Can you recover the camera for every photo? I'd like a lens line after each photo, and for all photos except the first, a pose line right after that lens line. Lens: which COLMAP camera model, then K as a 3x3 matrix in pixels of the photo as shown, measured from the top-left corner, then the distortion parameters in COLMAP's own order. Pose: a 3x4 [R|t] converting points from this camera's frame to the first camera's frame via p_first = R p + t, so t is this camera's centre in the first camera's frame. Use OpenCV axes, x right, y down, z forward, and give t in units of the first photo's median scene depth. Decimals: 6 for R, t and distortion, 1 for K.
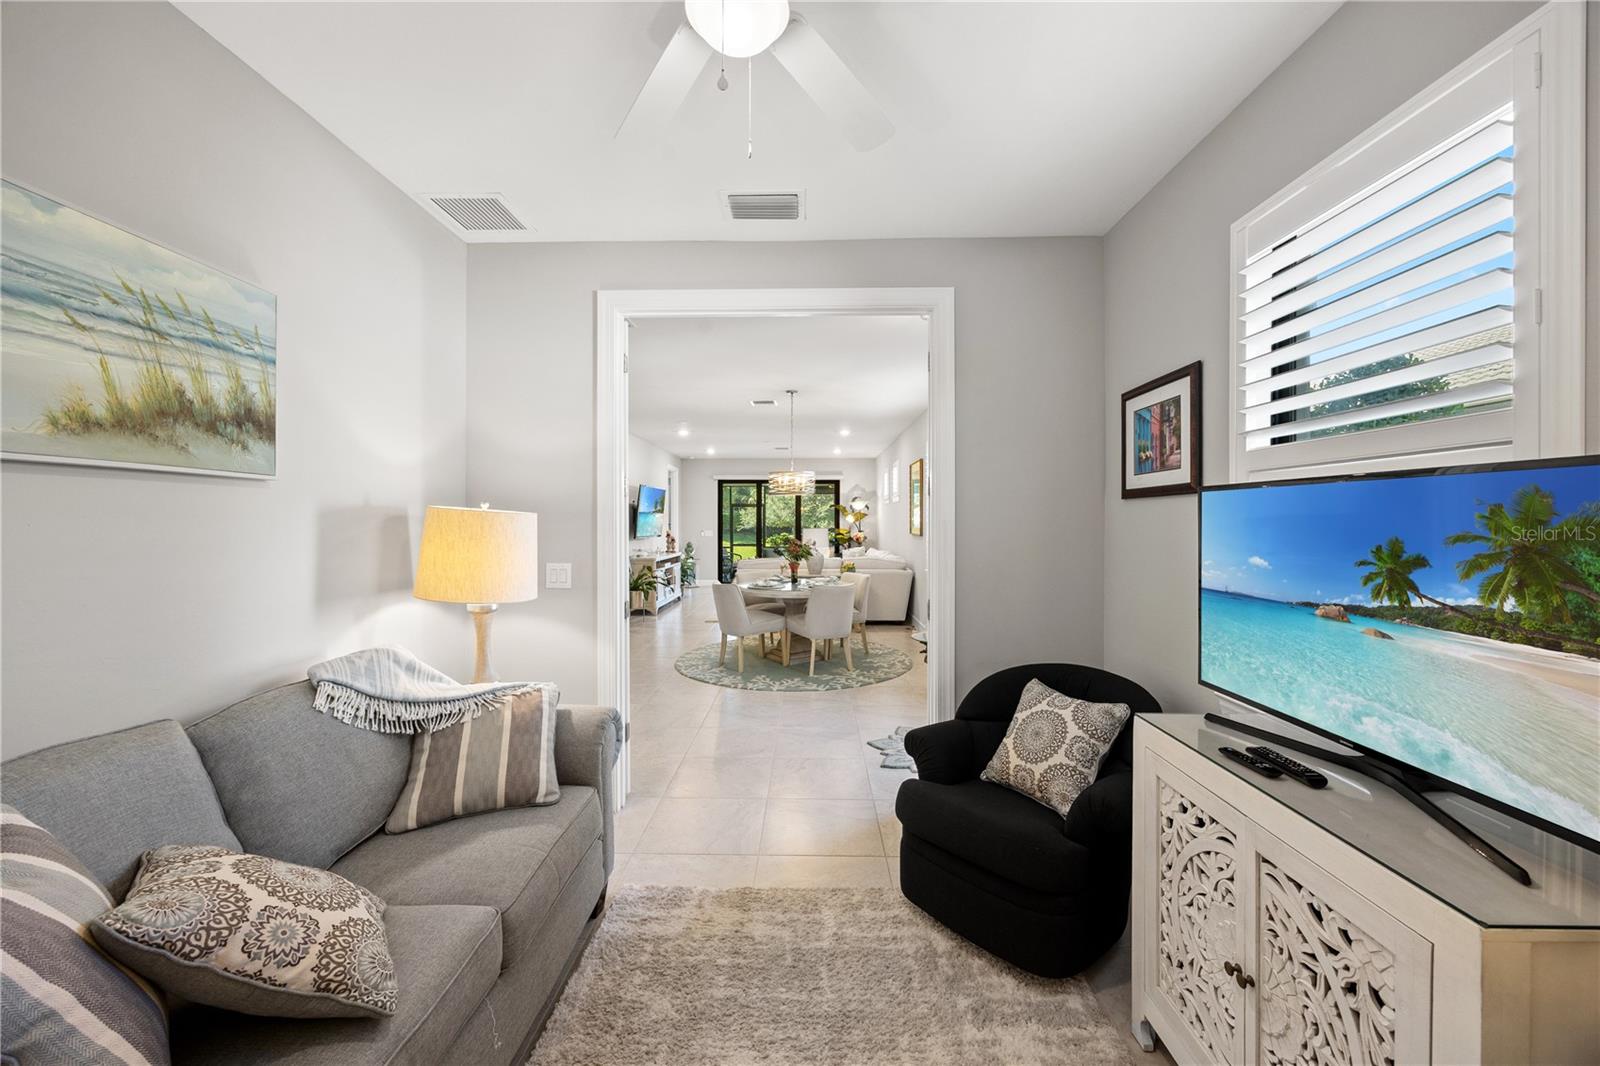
lens RADIAL K [[616.1, 0, 801.5], [0, 616.1, 534.0], [0, 0, 1]] dist [-0.000803, -0.000008]
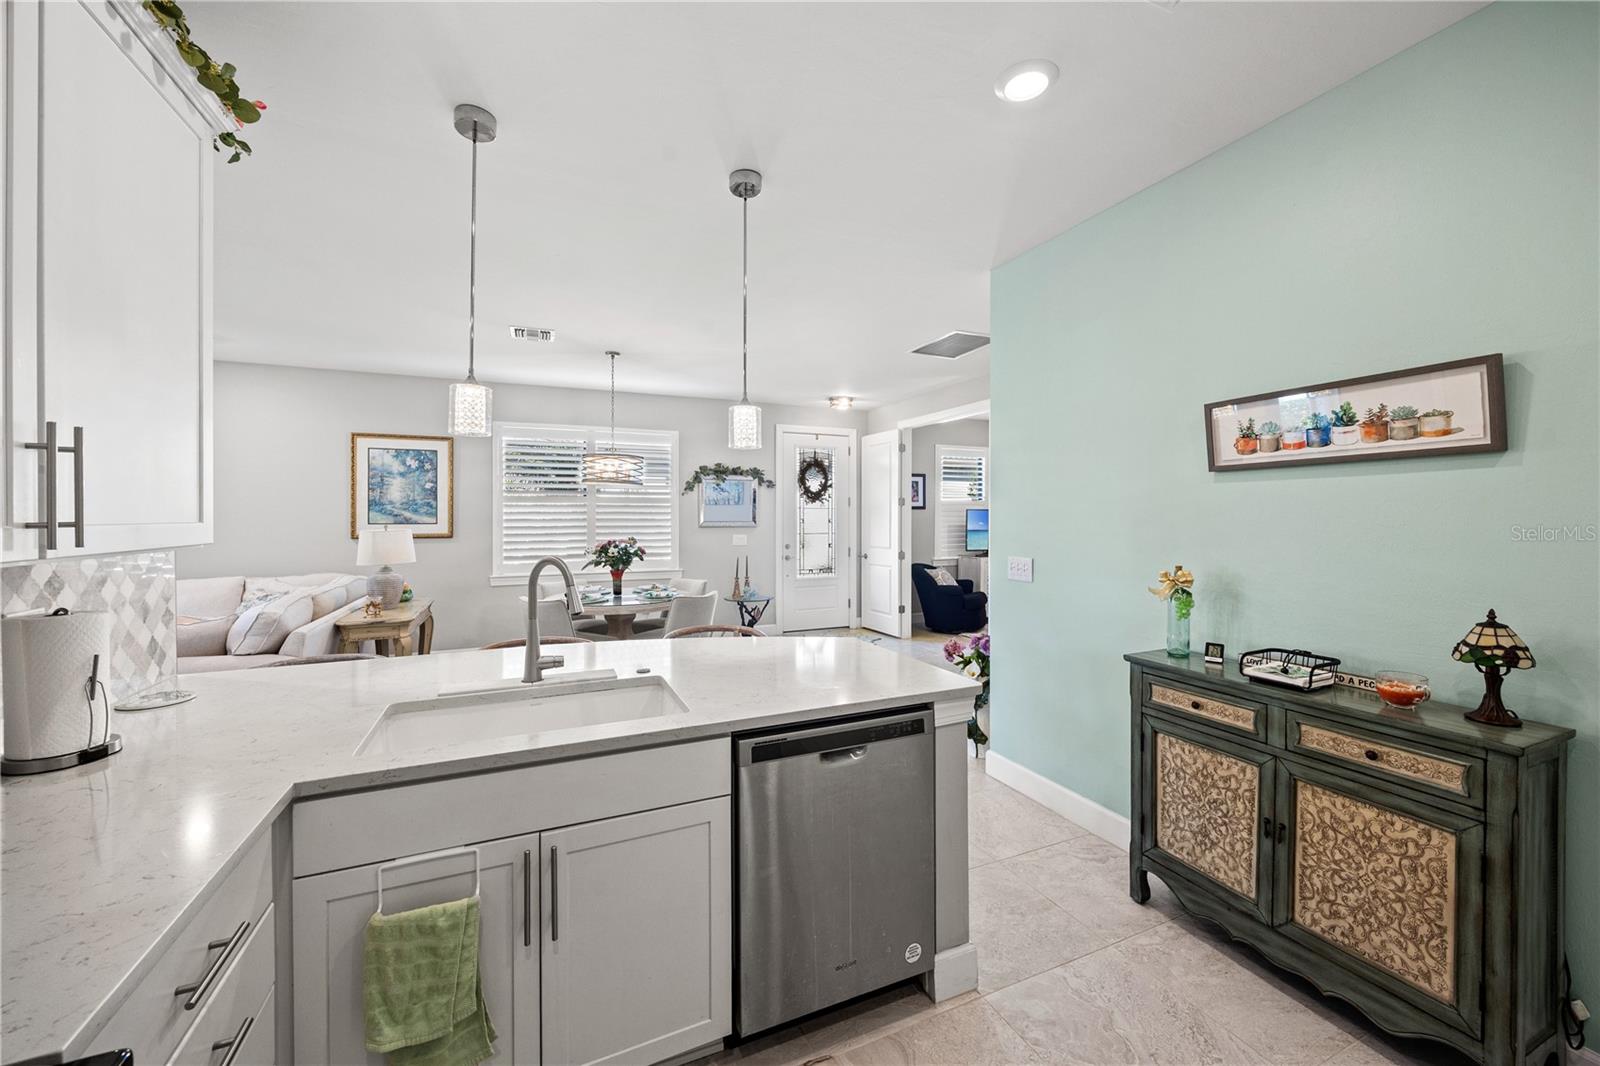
lens RADIAL K [[616.1, 0, 798.1], [0, 616.1, 517.8], [0, 0, 1]] dist [-0.000803, -0.000008]
pose [[-0.412117, -0.001068, 0.911130, -2.929945], [0.021095, 0.999720, 0.010713, -0.085211], [-0.910887, 0.023636, -0.411979, 3.888899]]
